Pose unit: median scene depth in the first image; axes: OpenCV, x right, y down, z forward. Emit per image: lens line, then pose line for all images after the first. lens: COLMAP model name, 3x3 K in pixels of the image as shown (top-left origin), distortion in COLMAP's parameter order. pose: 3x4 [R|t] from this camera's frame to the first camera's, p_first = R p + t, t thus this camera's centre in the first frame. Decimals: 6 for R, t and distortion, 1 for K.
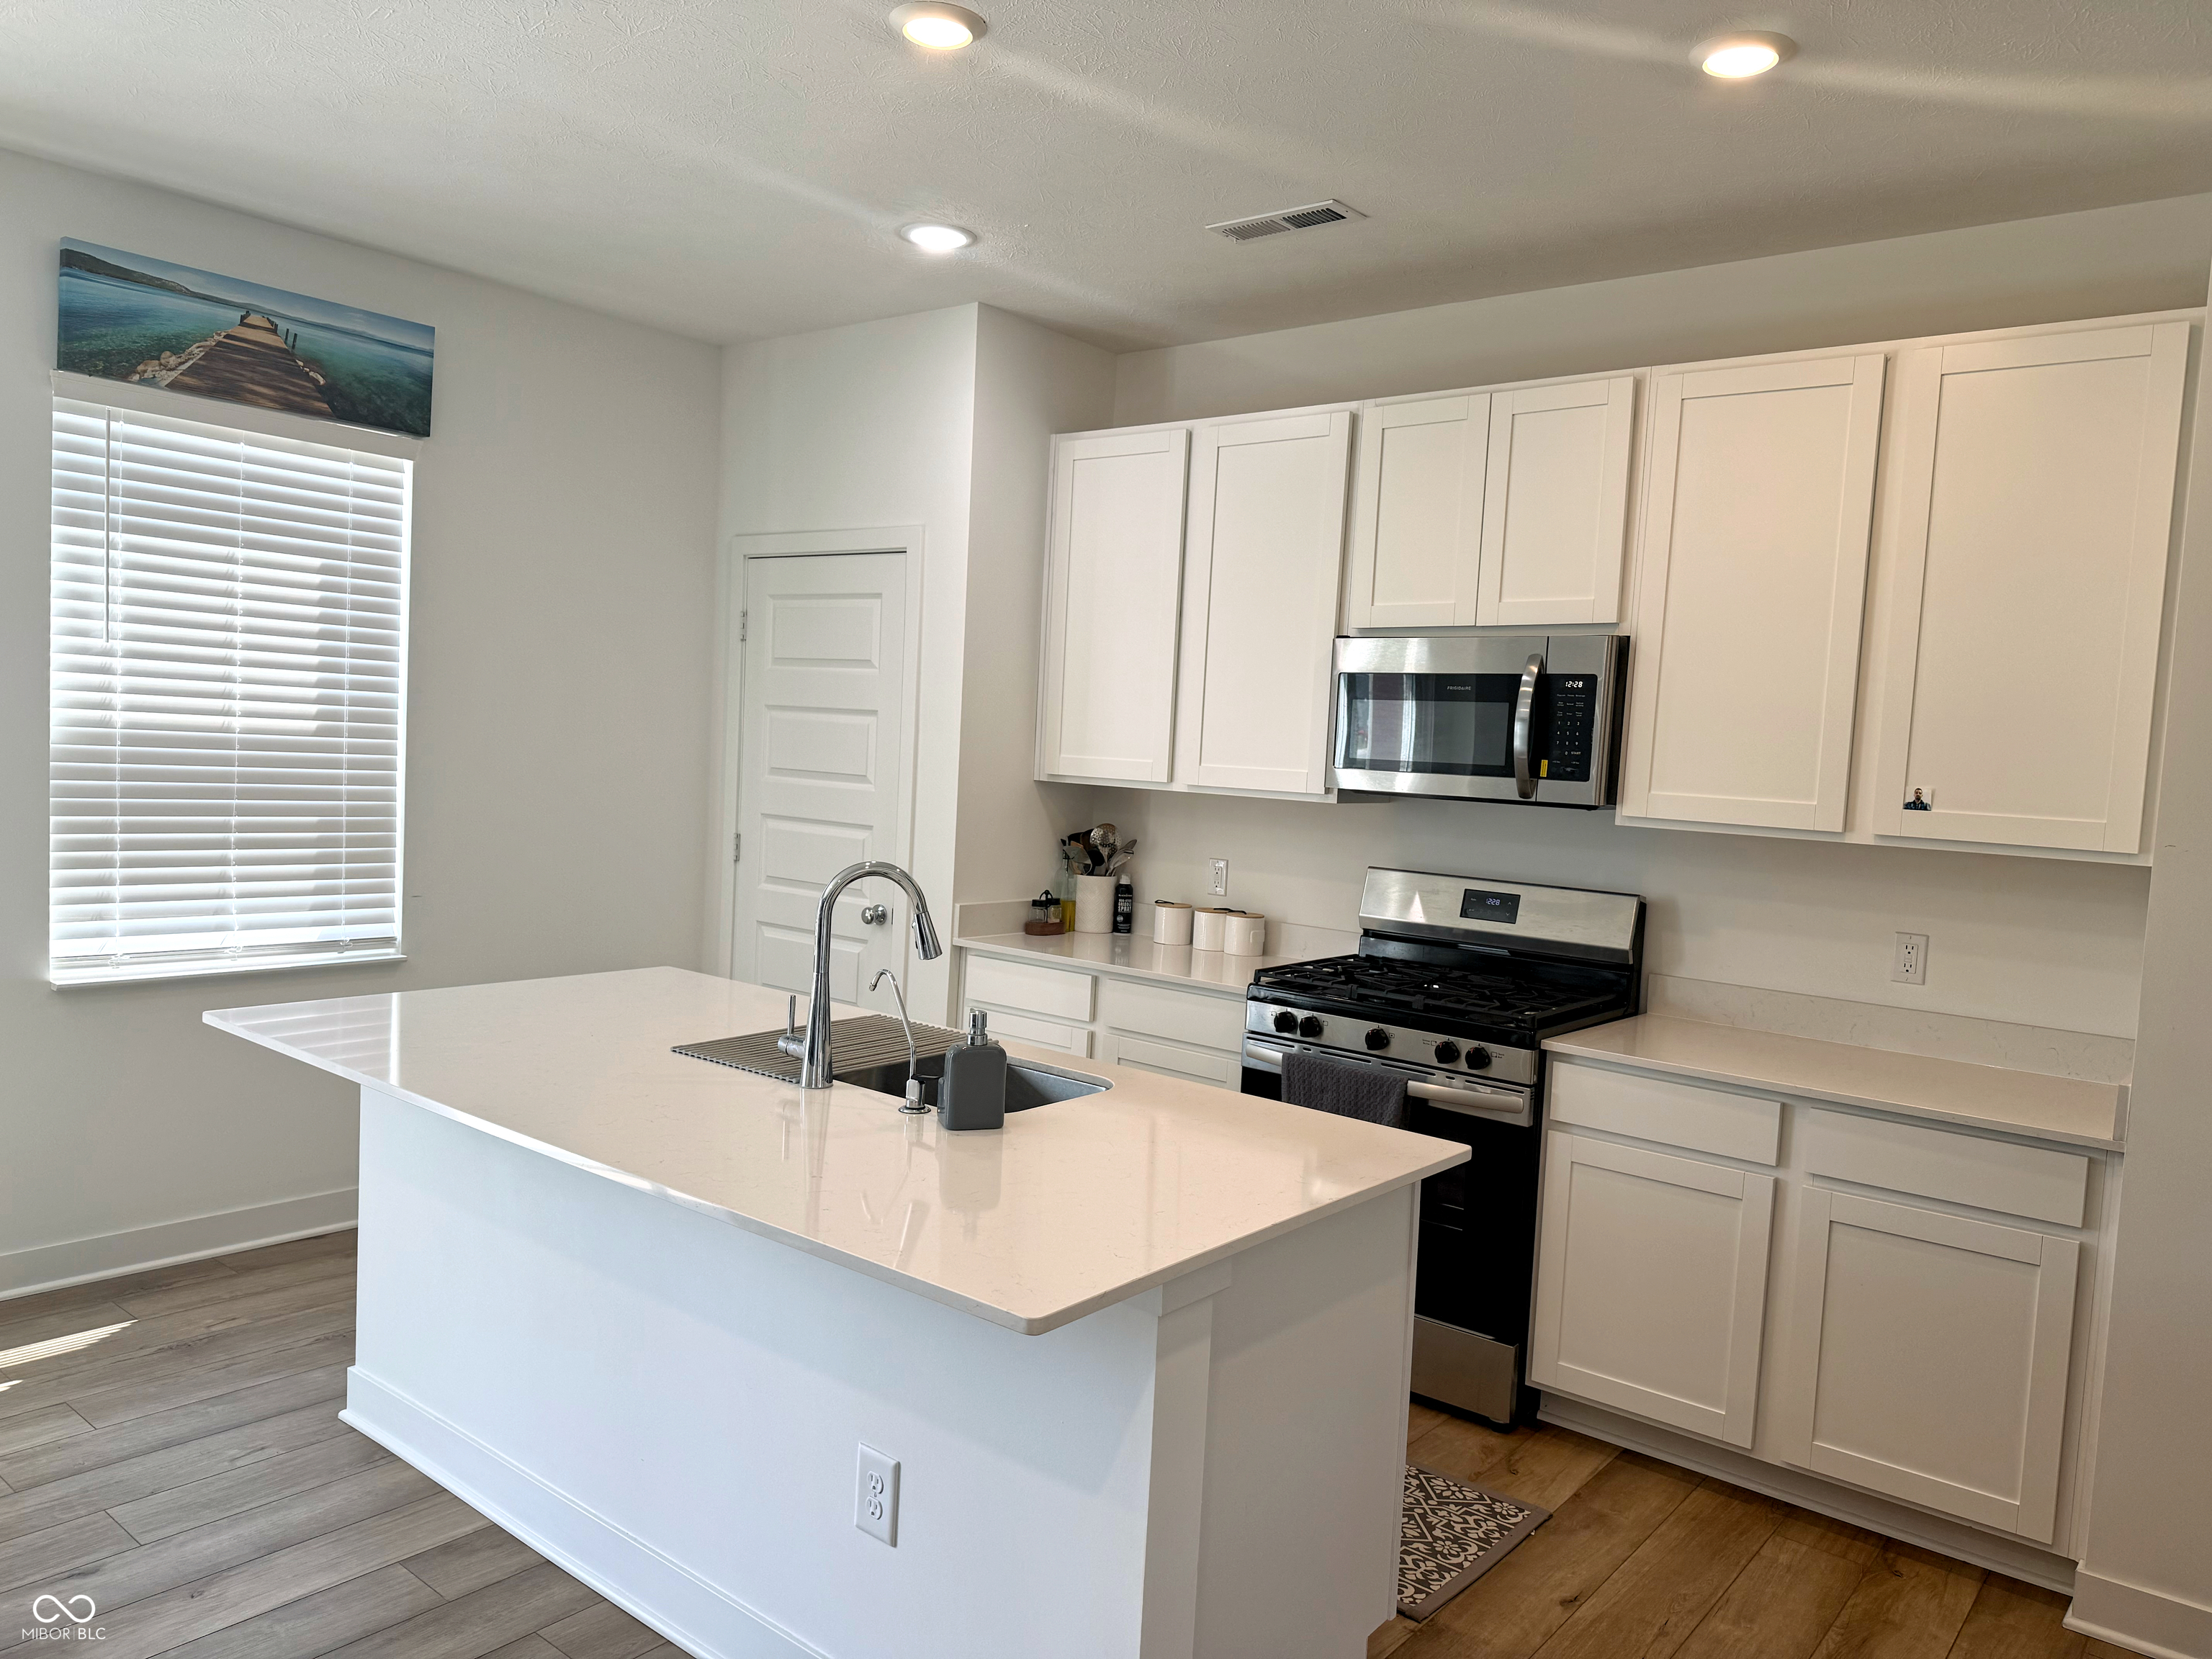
lens RADIAL K [[1529.7, 0, 1111.6], [0, 1529.7, 845.7], [0, 0, 1]] dist [0.062481, -0.079085]
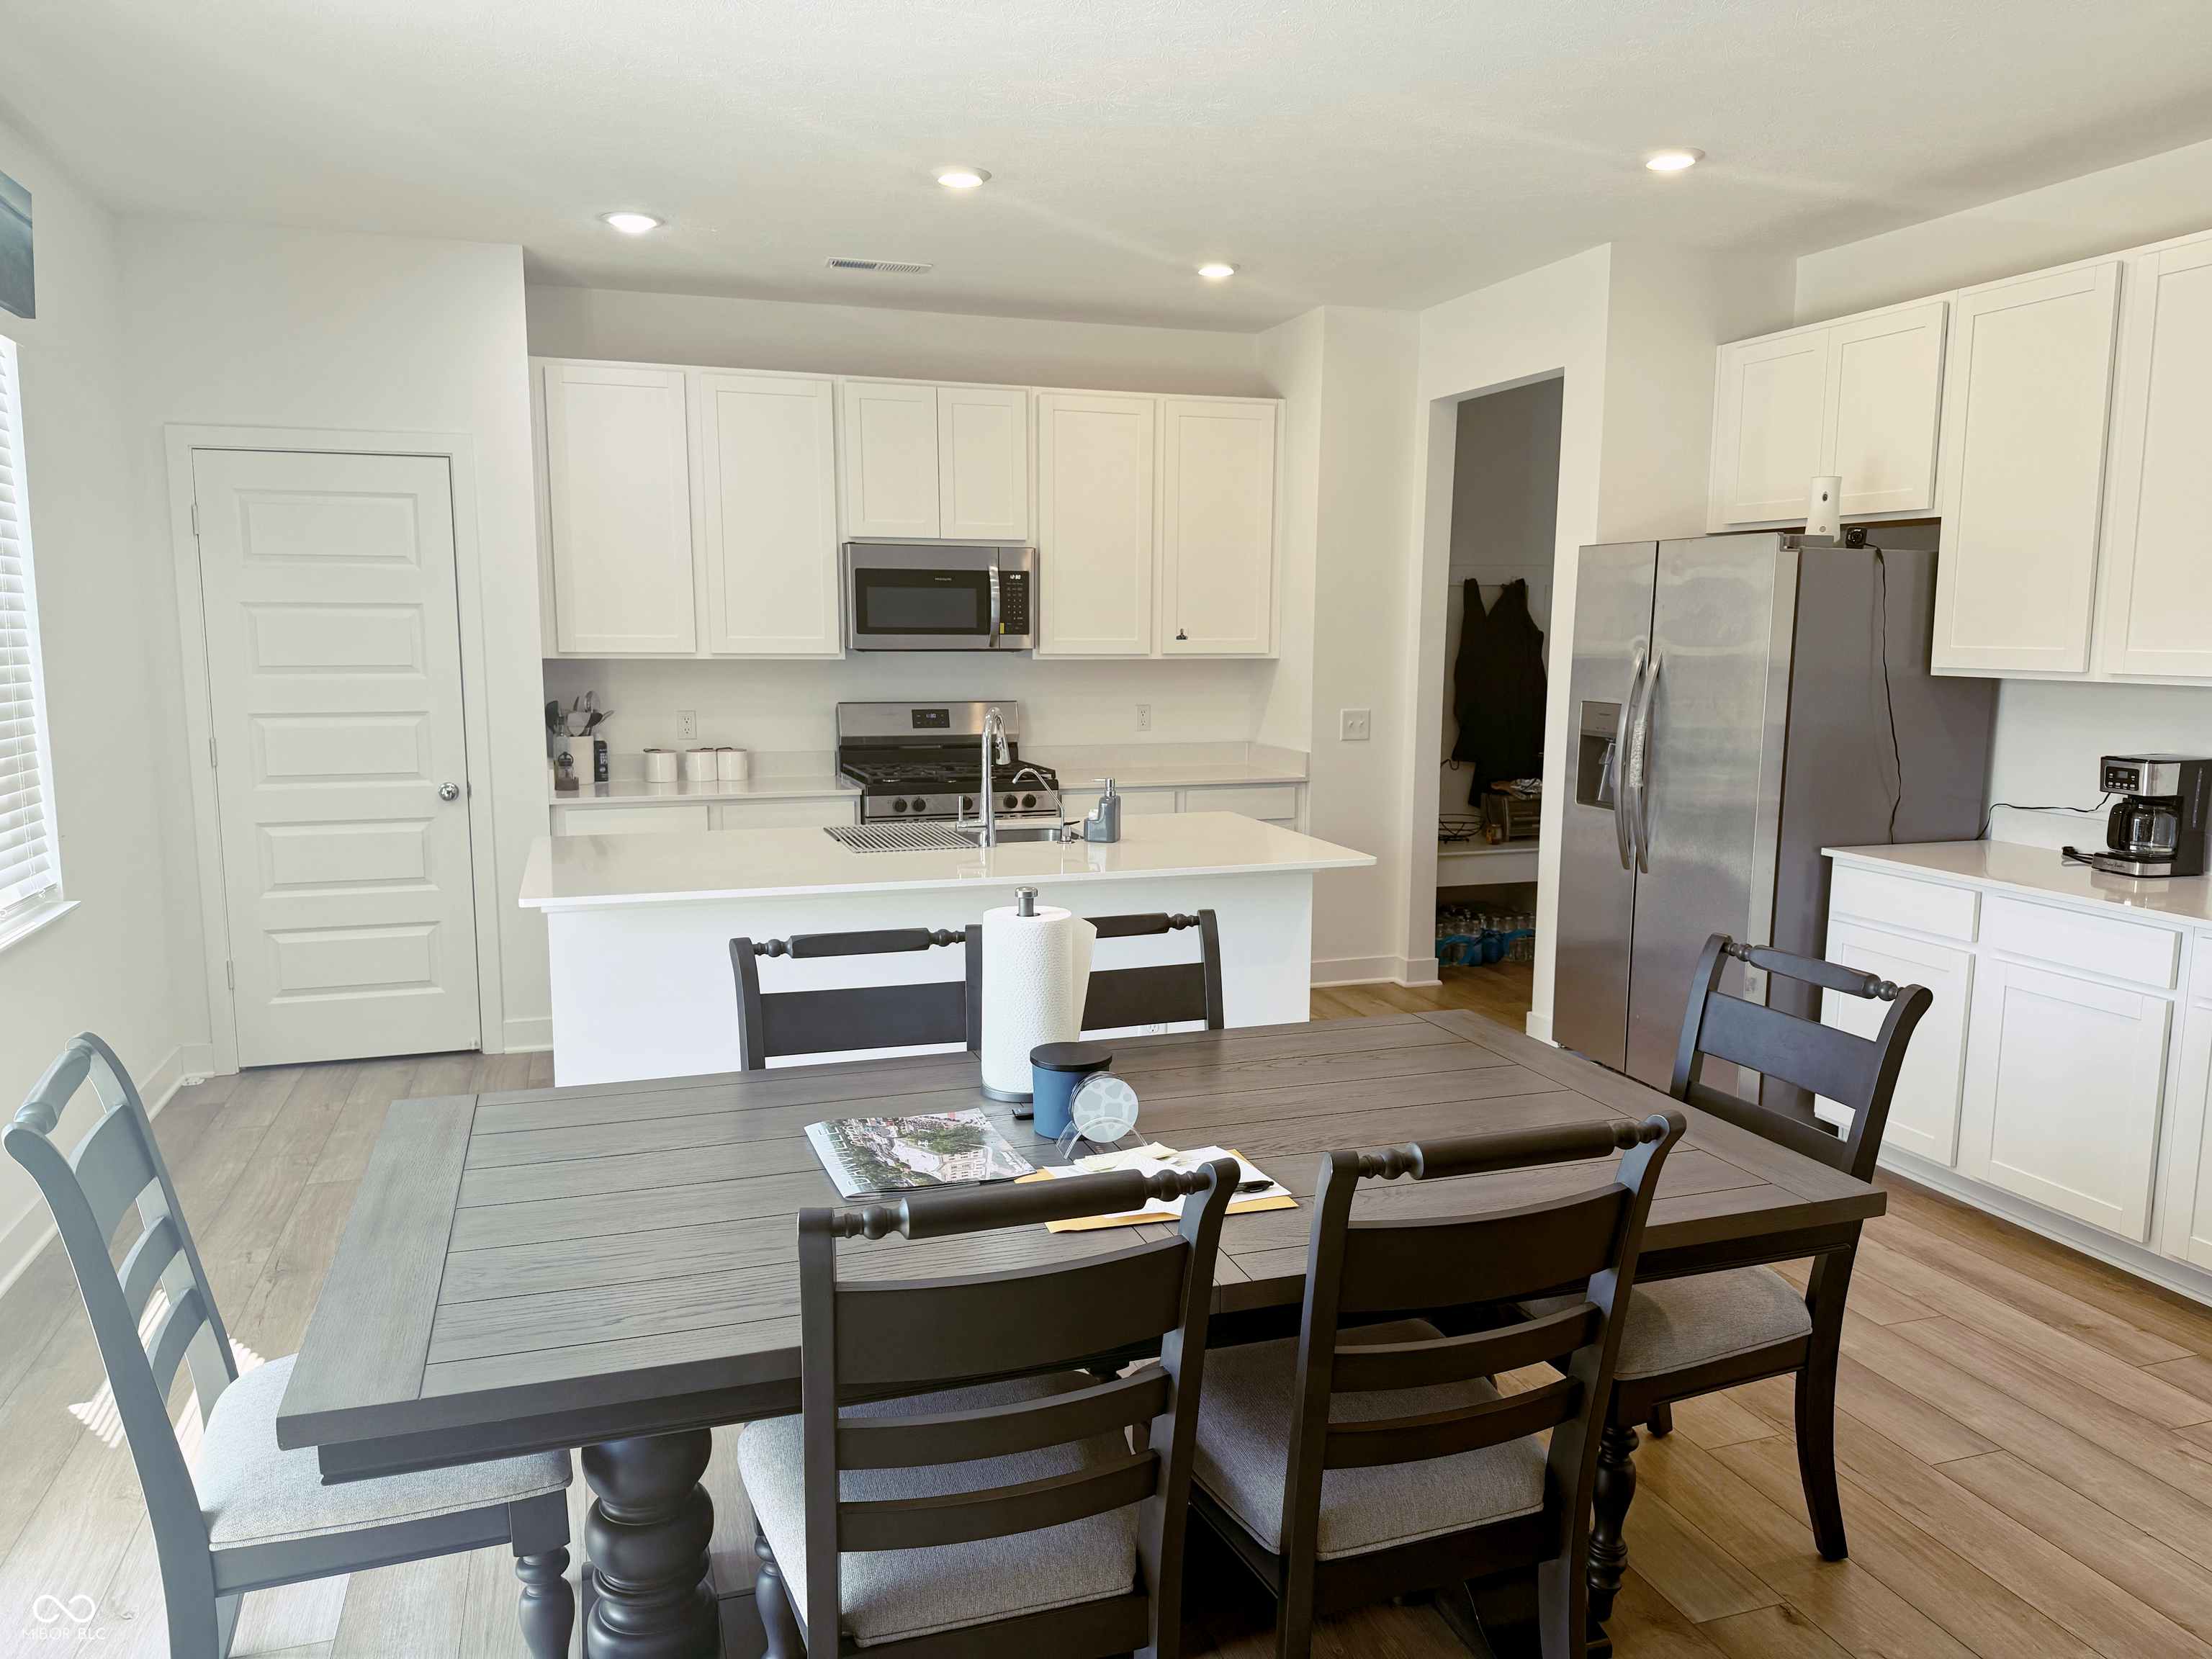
lens RADIAL K [[1529.7, 0, 1128.6], [0, 1529.7, 841.0], [0, 0, 1]] dist [0.062481, -0.079085]
pose [[0.530183, -0.168771, 0.830917, -1.059618], [0.082202, 0.985604, 0.147740, -0.056615], [-0.843889, -0.010026, 0.536424, -0.006880]]
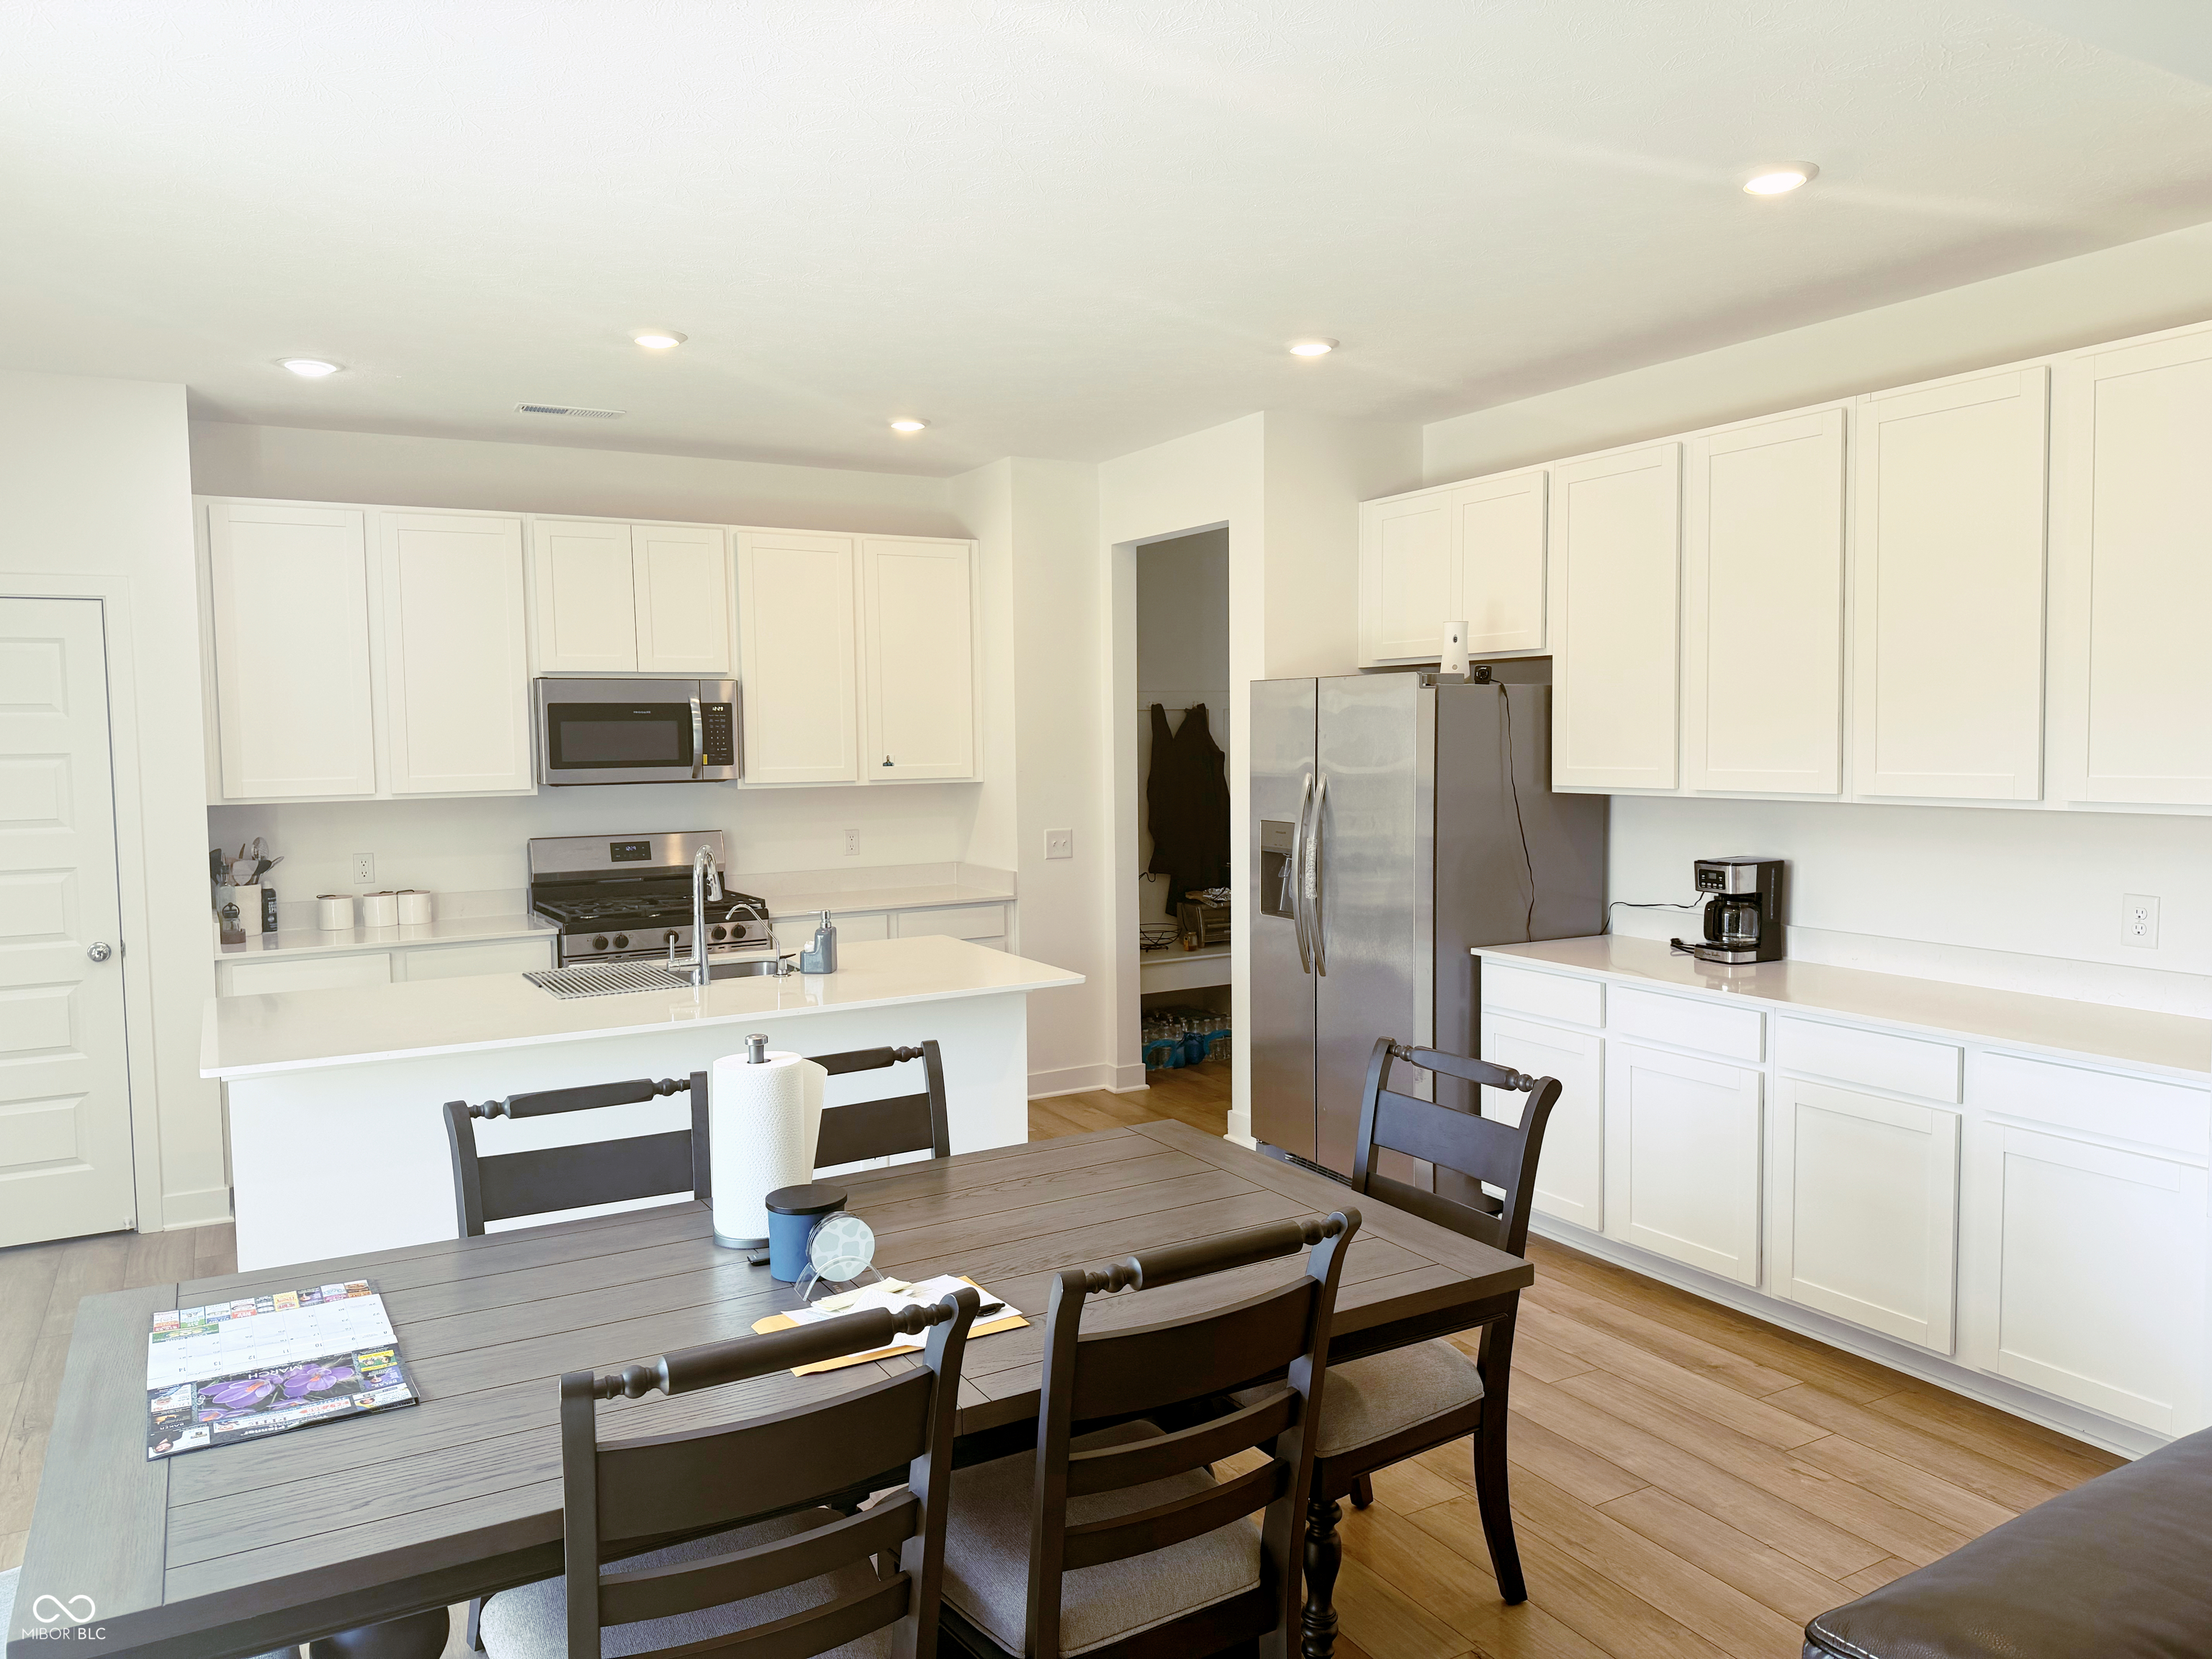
lens RADIAL K [[1529.7, 0, 1116.9], [0, 1529.7, 828.5], [0, 0, 1]] dist [0.062481, -0.079085]
pose [[0.360505, -0.119459, 0.925076, -1.106779], [0.098814, 0.991075, 0.089473, -0.080956], [-0.927508, 0.059155, 0.369092, -0.026660]]
